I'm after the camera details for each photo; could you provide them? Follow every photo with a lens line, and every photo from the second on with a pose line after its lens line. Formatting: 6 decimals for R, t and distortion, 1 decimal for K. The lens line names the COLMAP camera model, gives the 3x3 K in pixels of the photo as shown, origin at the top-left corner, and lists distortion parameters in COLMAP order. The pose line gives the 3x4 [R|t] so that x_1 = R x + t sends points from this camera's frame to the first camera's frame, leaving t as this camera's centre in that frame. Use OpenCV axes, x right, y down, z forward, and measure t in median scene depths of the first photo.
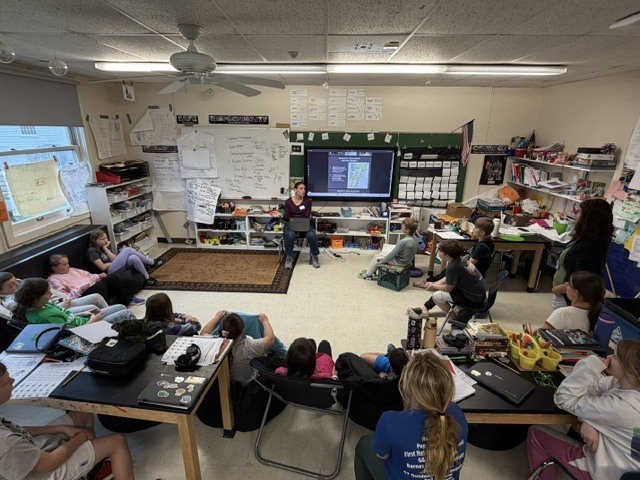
lens RADIAL K [[345.3, 0, 321.3], [0, 345.3, 241.8], [0, 0, 1]] dist [-0.001627, -0.000028]
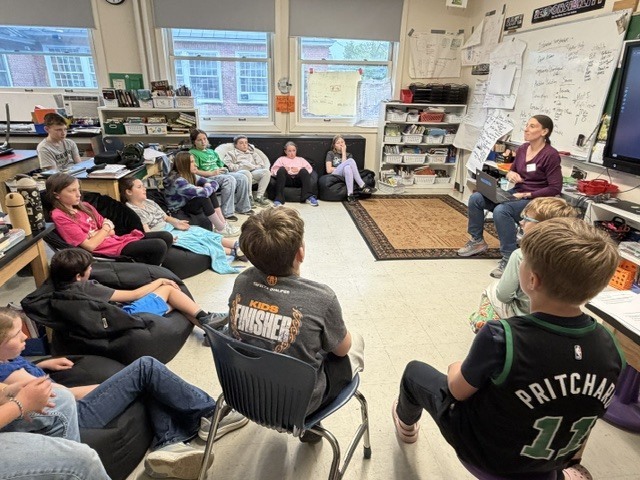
lens RADIAL K [[394.2, 0, 319.8], [0, 394.2, 241.4], [0, 0, 1]] dist [-0.000008, 0.000385]
pose [[0.152686, 0.352549, -0.923253, 0.453955], [-0.331361, 0.898392, 0.288256, -0.054731], [0.931067, 0.261918, 0.253993, 0.547198]]
